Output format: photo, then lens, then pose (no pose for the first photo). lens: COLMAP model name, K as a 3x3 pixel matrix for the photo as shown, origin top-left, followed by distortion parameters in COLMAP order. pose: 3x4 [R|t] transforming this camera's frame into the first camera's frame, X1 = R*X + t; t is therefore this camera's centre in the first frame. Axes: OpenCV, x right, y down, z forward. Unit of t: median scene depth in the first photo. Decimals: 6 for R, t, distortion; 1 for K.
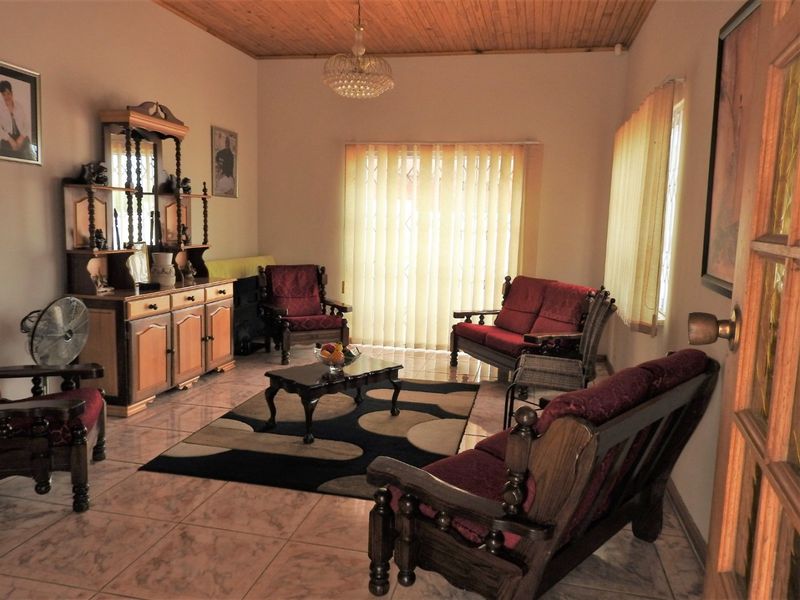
lens RADIAL K [[609.9, 0, 400.4], [0, 609.9, 296.5], [0, 0, 1]] dist [0.002814, -0.003649]
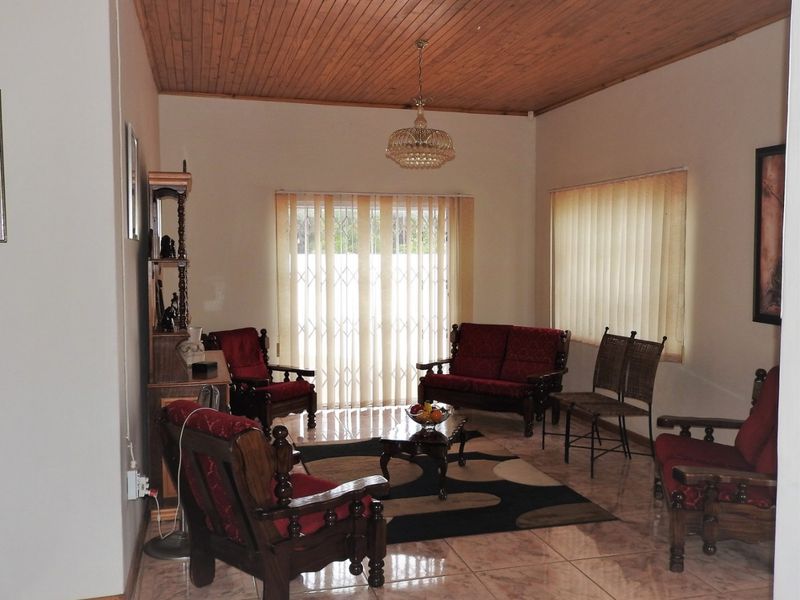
lens RADIAL K [[741.7, 0, 399.8], [0, 741.7, 302.0], [0, 0, 1]] dist [-0.088793, 0.000000]
pose [[0.886679, -0.060141, 0.458458, -0.482371], [0.086115, 0.995637, -0.035941, -0.034479], [-0.454296, 0.071348, 0.887989, -0.064004]]
